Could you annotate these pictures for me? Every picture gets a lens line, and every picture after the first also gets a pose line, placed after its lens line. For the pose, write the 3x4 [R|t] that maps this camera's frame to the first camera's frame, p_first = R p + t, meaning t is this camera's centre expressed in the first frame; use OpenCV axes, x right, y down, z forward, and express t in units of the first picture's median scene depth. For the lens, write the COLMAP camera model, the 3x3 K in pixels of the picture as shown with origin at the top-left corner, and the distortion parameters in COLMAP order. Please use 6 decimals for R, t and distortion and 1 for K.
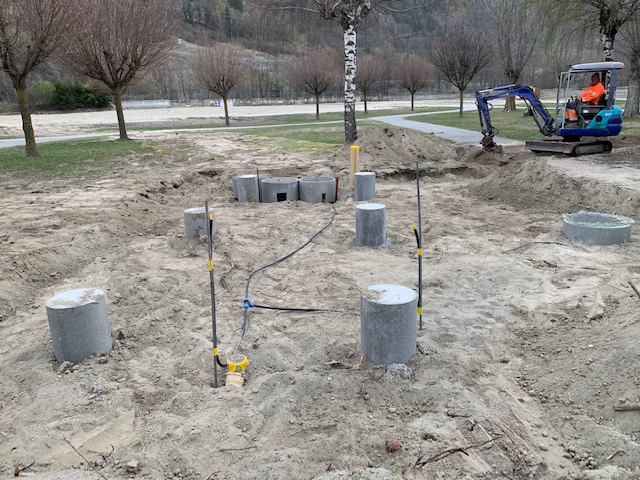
lens RADIAL K [[489.1, 0, 316.9], [0, 489.1, 233.8], [0, 0, 1]] dist [0.036386, -0.030390]
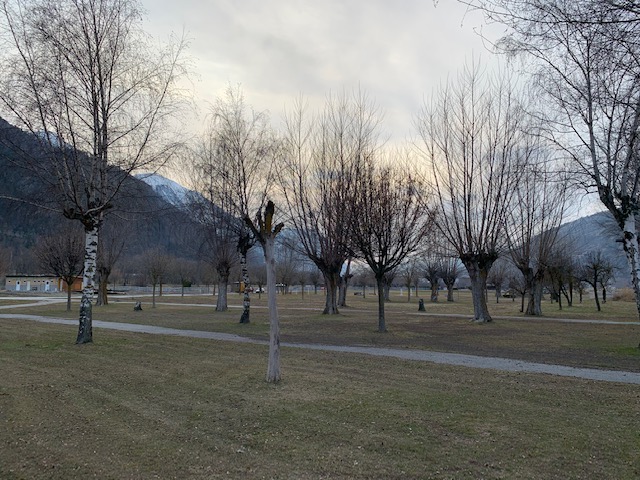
lens RADIAL K [[489.1, 0, 319.4], [0, 489.1, 239.4], [0, 0, 1]] dist [0.036386, -0.030390]
pose [[0.634209, 0.107681, 0.765627, -0.313613], [0.179176, 0.942826, -0.281024, -0.012079], [-0.752114, 0.315409, 0.578655, 0.024411]]
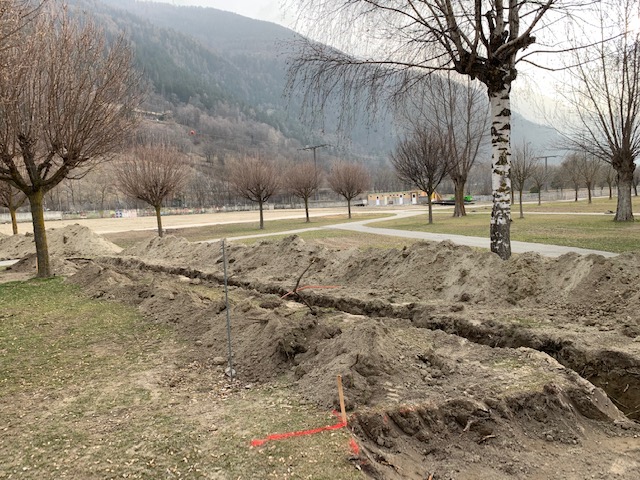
lens RADIAL K [[489.1, 0, 317.2], [0, 489.1, 236.0], [0, 0, 1]] dist [0.036386, -0.030390]
pose [[0.976362, -0.031505, 0.213835, -0.207824], [0.075017, 0.977216, -0.198549, -0.104486], [-0.202707, 0.209897, 0.956479, 0.374785]]
